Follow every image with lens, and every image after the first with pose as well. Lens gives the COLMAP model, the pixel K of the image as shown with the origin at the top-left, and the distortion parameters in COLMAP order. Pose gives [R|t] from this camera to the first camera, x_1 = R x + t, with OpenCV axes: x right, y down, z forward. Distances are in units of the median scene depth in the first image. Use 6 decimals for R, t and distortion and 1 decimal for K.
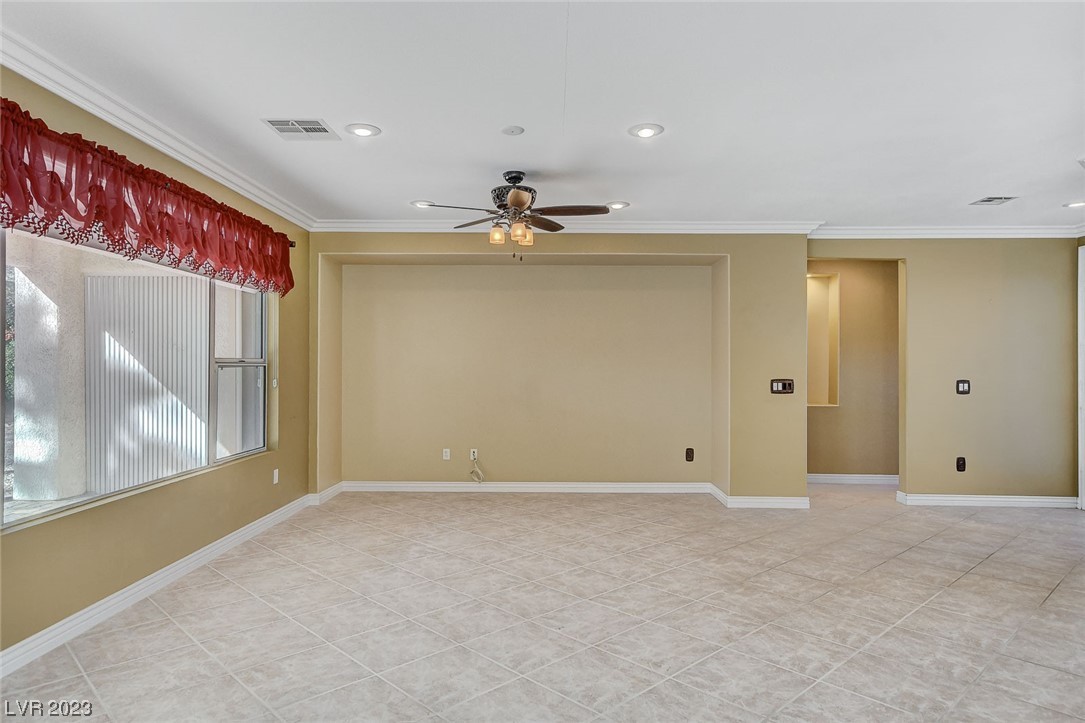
lens RADIAL K [[665.3, 0, 540.1], [0, 665.3, 367.0], [0, 0, 1]] dist [0.001219, 0.022611]
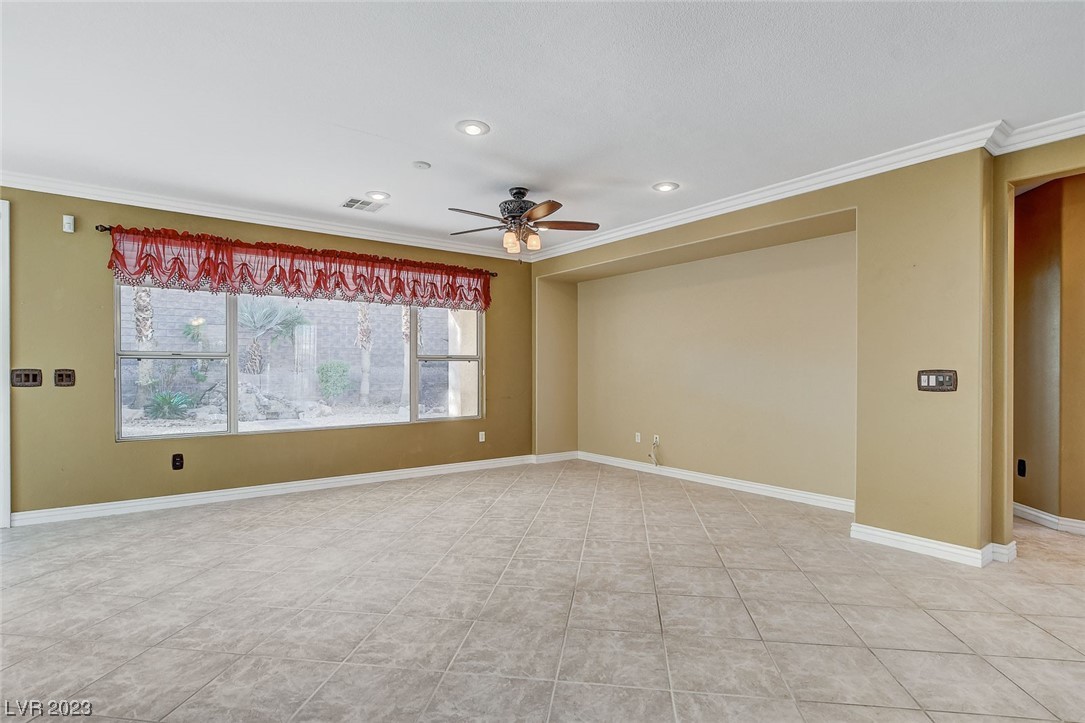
lens RADIAL K [[545.1, 0, 544.5], [0, 545.1, 364.0], [0, 0, 1]] dist [-0.003723, 0.000439]
pose [[0.619252, -0.009306, -0.785137, 0.755984], [0.000192, 0.999932, -0.011701, 0.025060], [0.785192, 0.007095, 0.619211, 0.451185]]
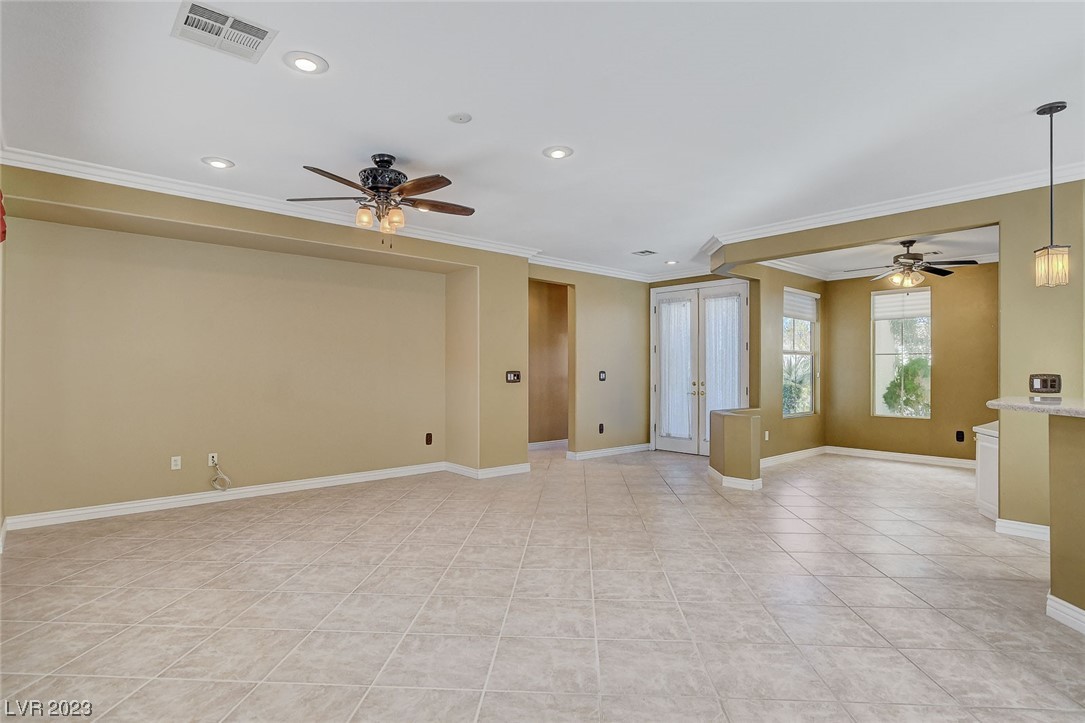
lens RADIAL K [[566.0, 0, 544.1], [0, 566.0, 367.3], [0, 0, 1]] dist [-0.005924, -0.000656]
pose [[0.732090, 0.000615, 0.681208, -0.437663], [0.000848, 0.999998, -0.001815, 0.017993], [-0.681208, 0.001907, 0.732088, 0.242612]]
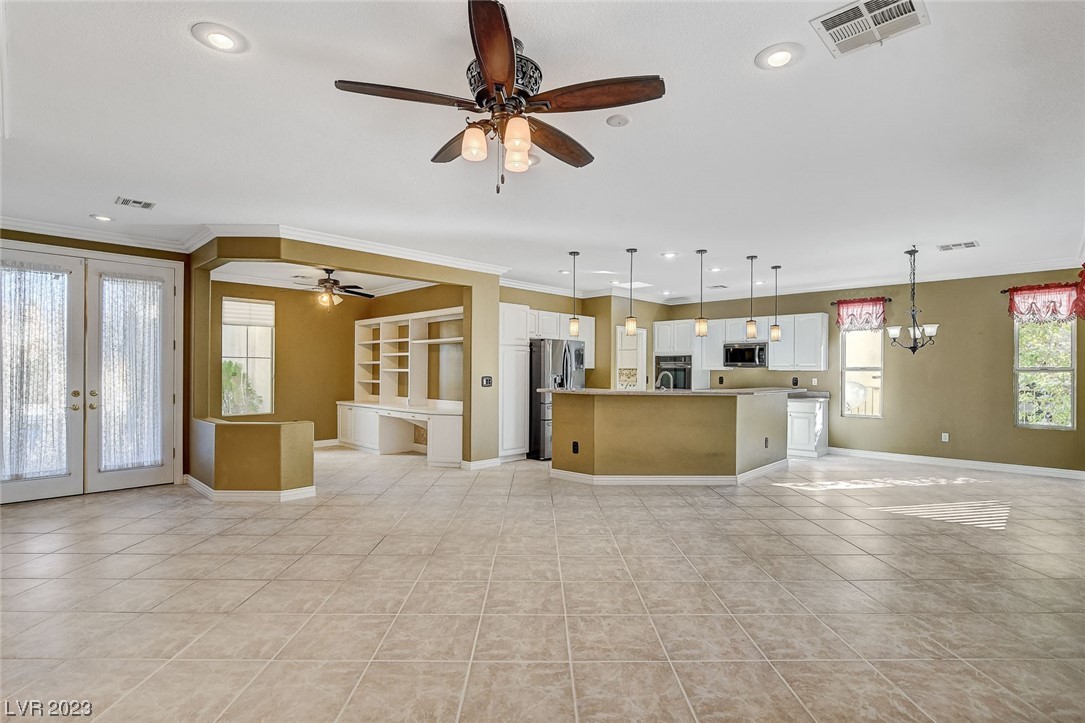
lens RADIAL K [[523.6, 0, 544.0], [0, 523.6, 372.5], [0, 0, 1]] dist [-0.010880, 0.000744]
pose [[-0.730867, -0.011884, 0.682416, -0.400667], [-0.008265, 0.999929, 0.008561, 0.002277], [-0.682470, 0.000617, -0.730914, 1.349559]]
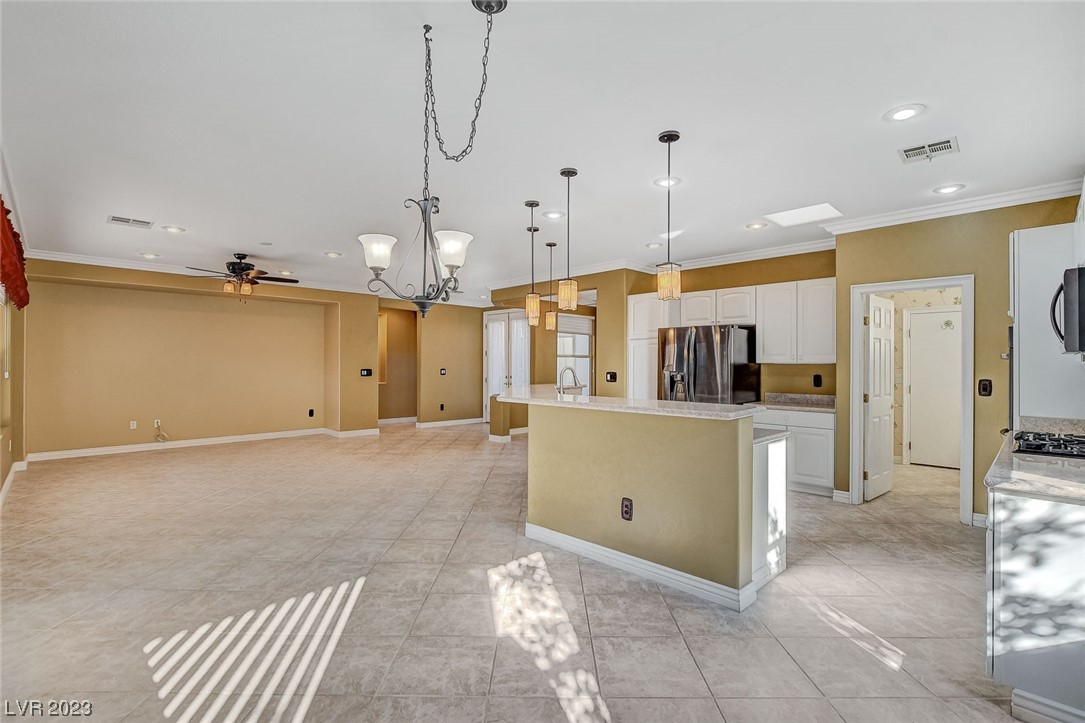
lens RADIAL K [[511.1, 0, 536.9], [0, 511.1, 360.5], [0, 0, 1]] dist [0.001212, 0.000298]
pose [[0.703858, 0.003021, 0.710334, -0.469720], [0.000338, 0.999989, -0.004588, 0.001193], [-0.710341, 0.003469, 0.703849, -0.546962]]
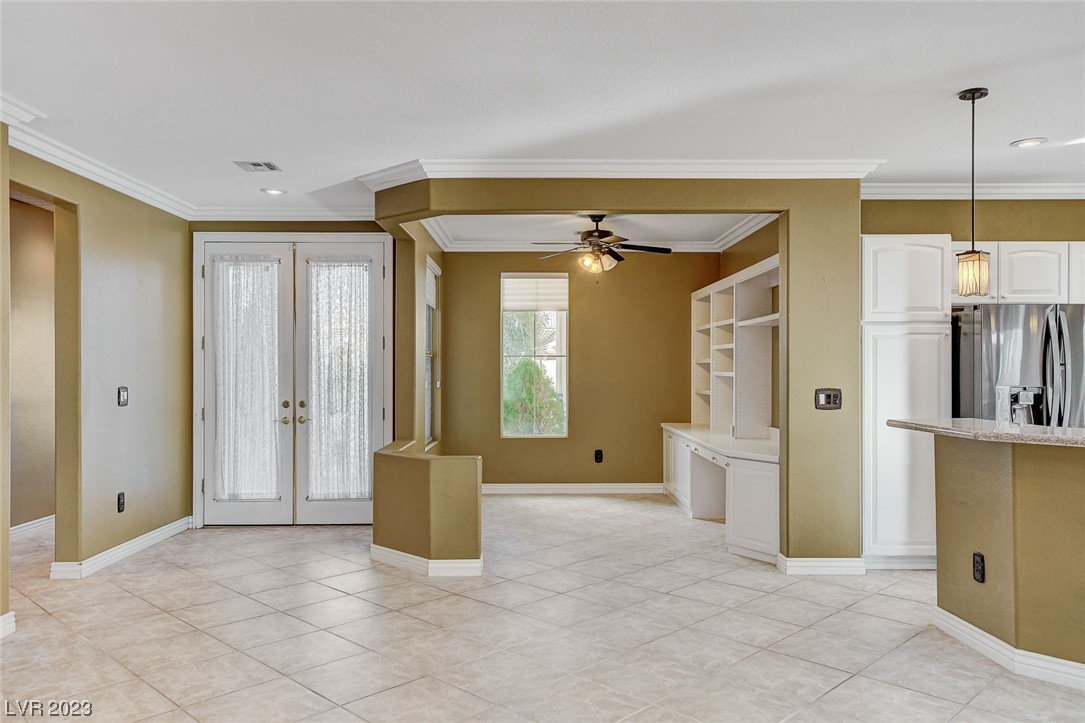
lens RADIAL K [[799.5, 0, 542.5], [0, 799.5, 364.5], [0, 0, 1]] dist [0.014266, 0.010334]
pose [[-0.035055, -0.002857, 0.999381, -0.369760], [0.001319, 0.999995, 0.002905, -0.009998], [-0.999385, 0.001420, -0.035051, 0.801092]]
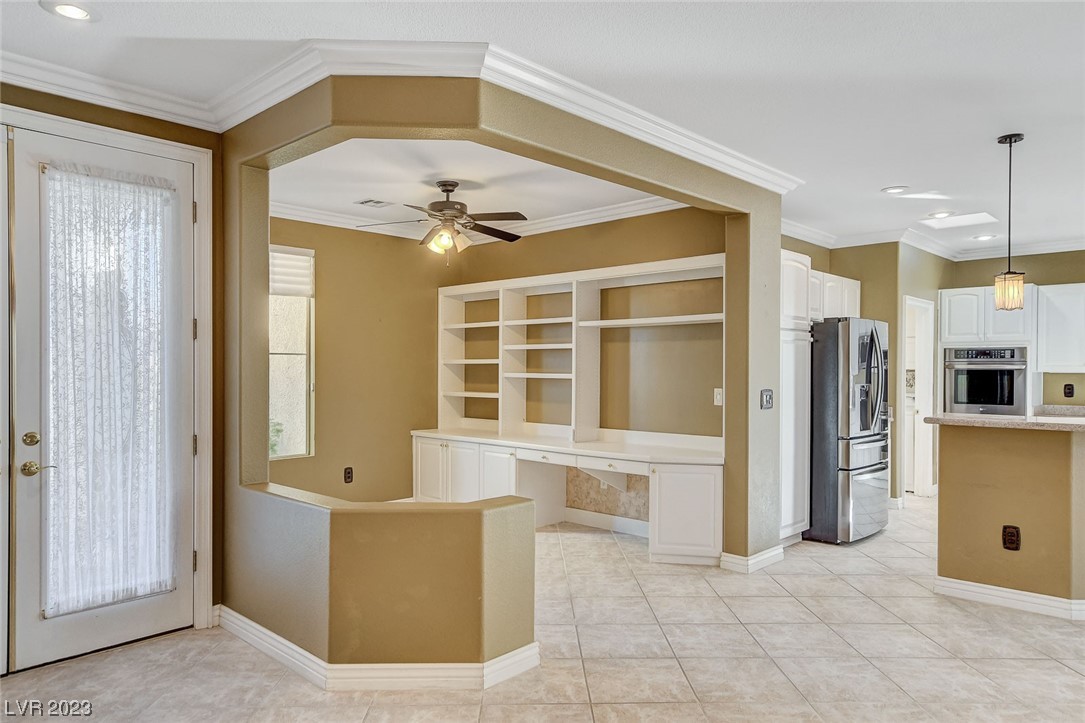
lens RADIAL K [[710.8, 0, 541.6], [0, 710.8, 375.5], [0, 0, 1]] dist [0.002720, 0.027097]
pose [[-0.738209, -0.016026, 0.674382, 0.282984], [-0.005811, 0.999832, 0.017399, -0.009822], [-0.674547, 0.008925, -0.738178, 1.367174]]
